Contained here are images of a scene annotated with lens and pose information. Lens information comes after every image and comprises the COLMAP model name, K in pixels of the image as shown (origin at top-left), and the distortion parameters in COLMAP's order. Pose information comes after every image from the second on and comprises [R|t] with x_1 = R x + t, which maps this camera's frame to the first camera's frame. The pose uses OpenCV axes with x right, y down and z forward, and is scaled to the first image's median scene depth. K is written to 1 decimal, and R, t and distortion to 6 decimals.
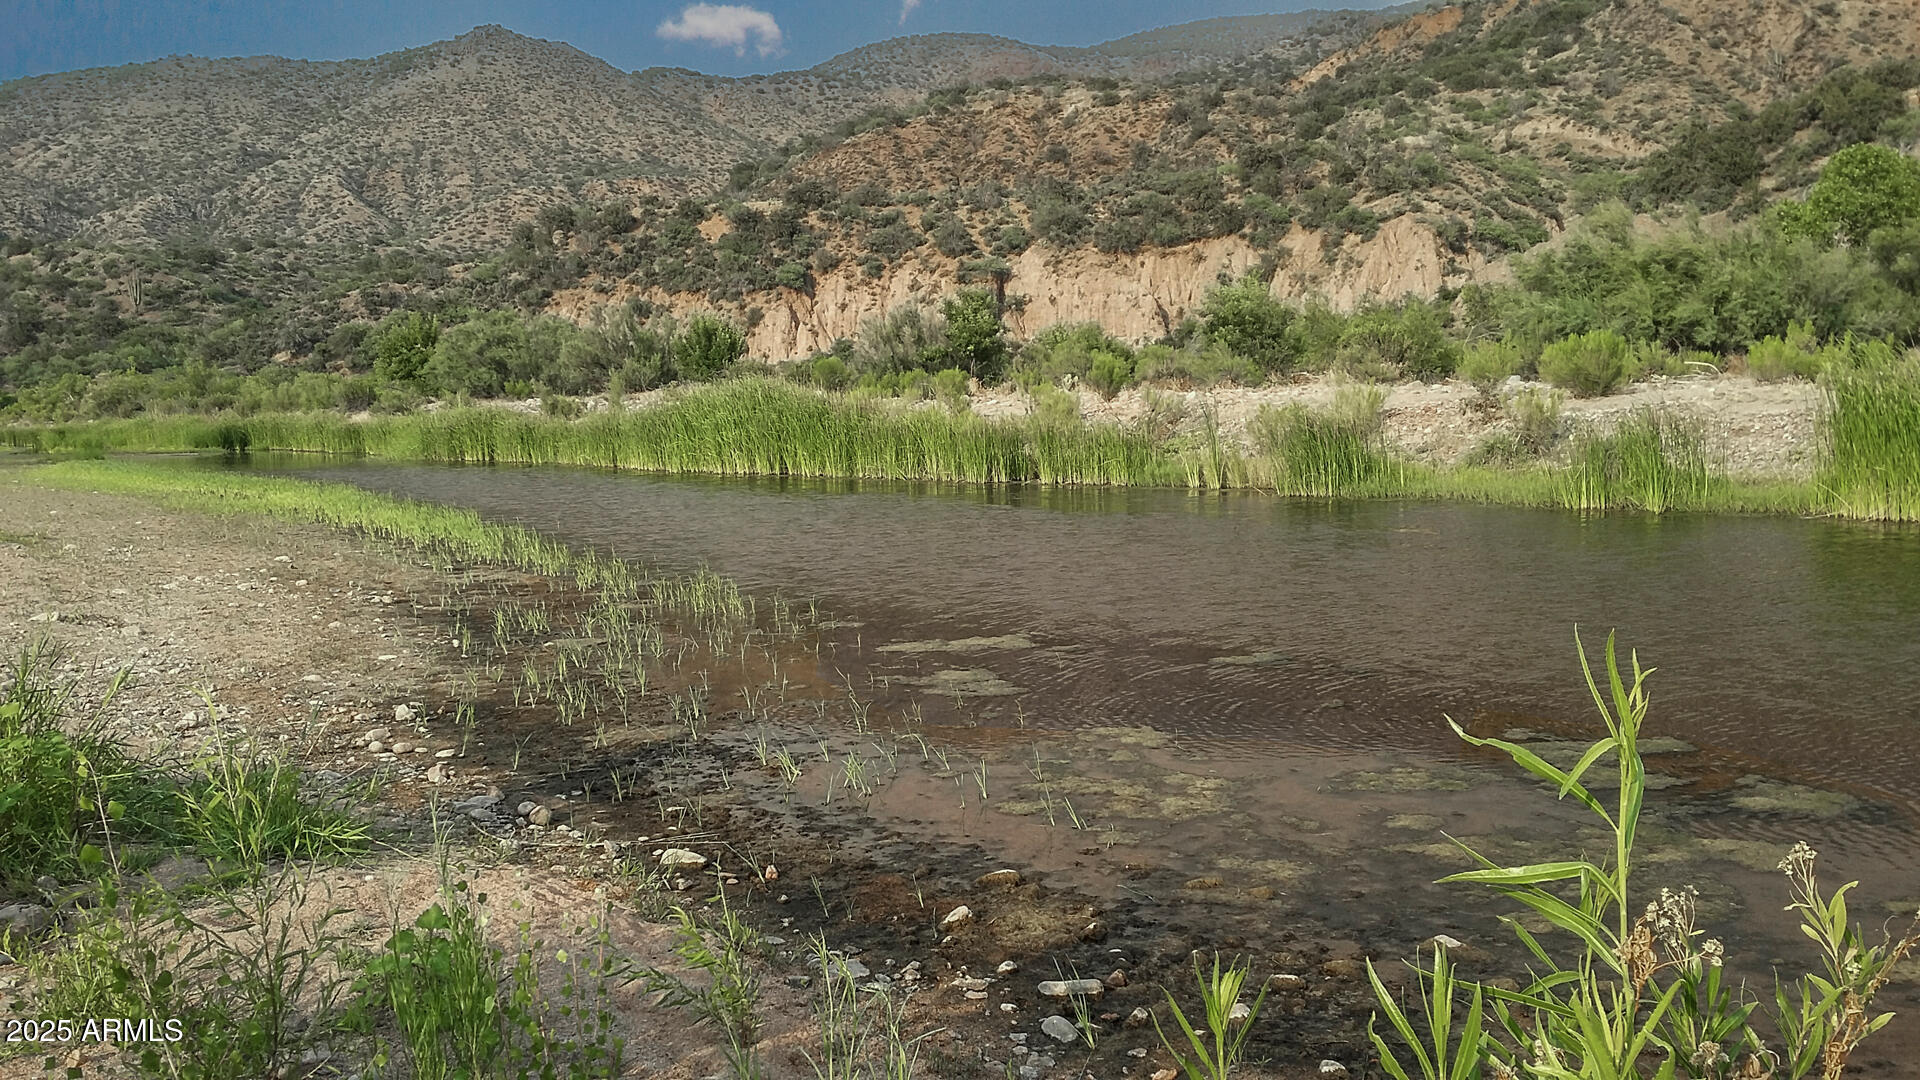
lens RADIAL K [[1810.0, 0, 960.0], [0, 1810.0, 540.0], [0, 0, 1]] dist [0.143263, -0.262875]
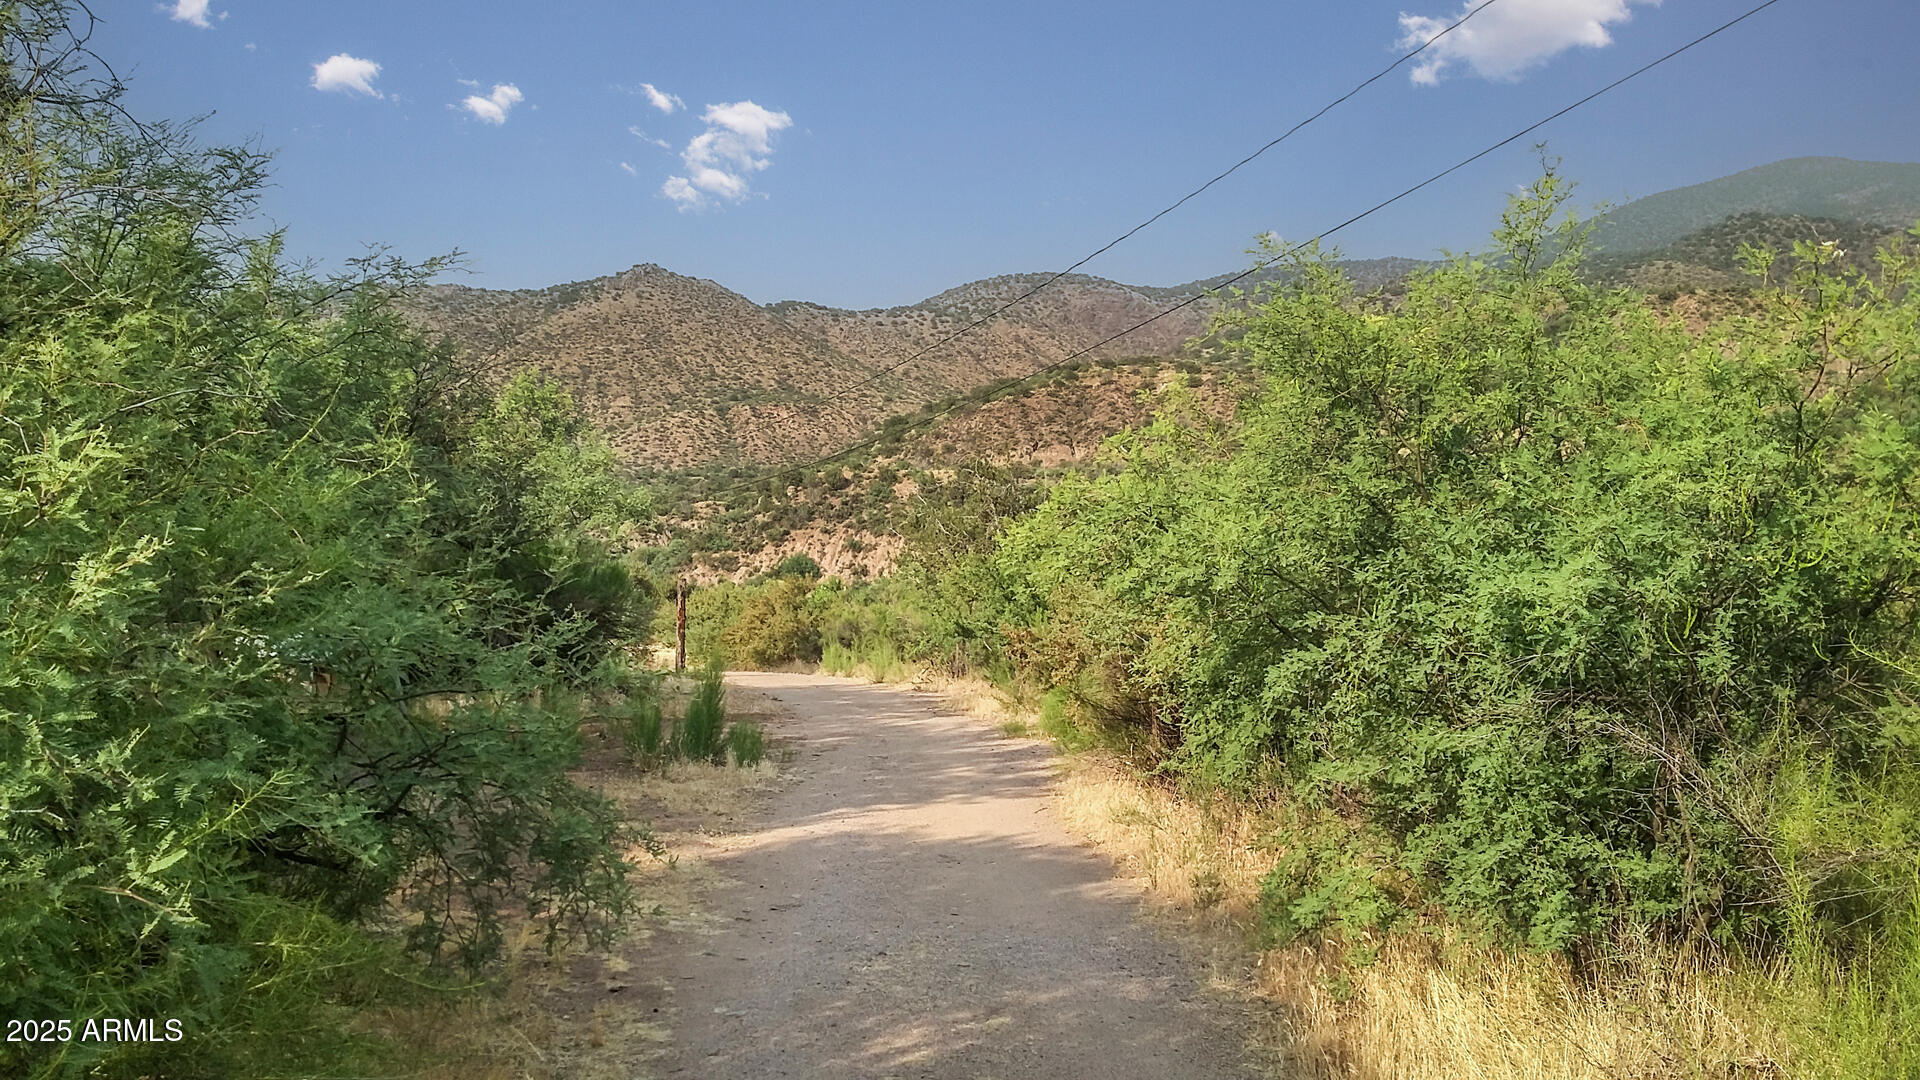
lens RADIAL K [[1810.0, 0, 960.0], [0, 1810.0, 540.0], [0, 0, 1]] dist [0.143263, -0.262875]
pose [[0.998244, 0.038058, -0.045400, -0.017585], [-0.042892, 0.992921, -0.110763, 0.012038], [0.040863, 0.112515, 0.992809, -0.230120]]
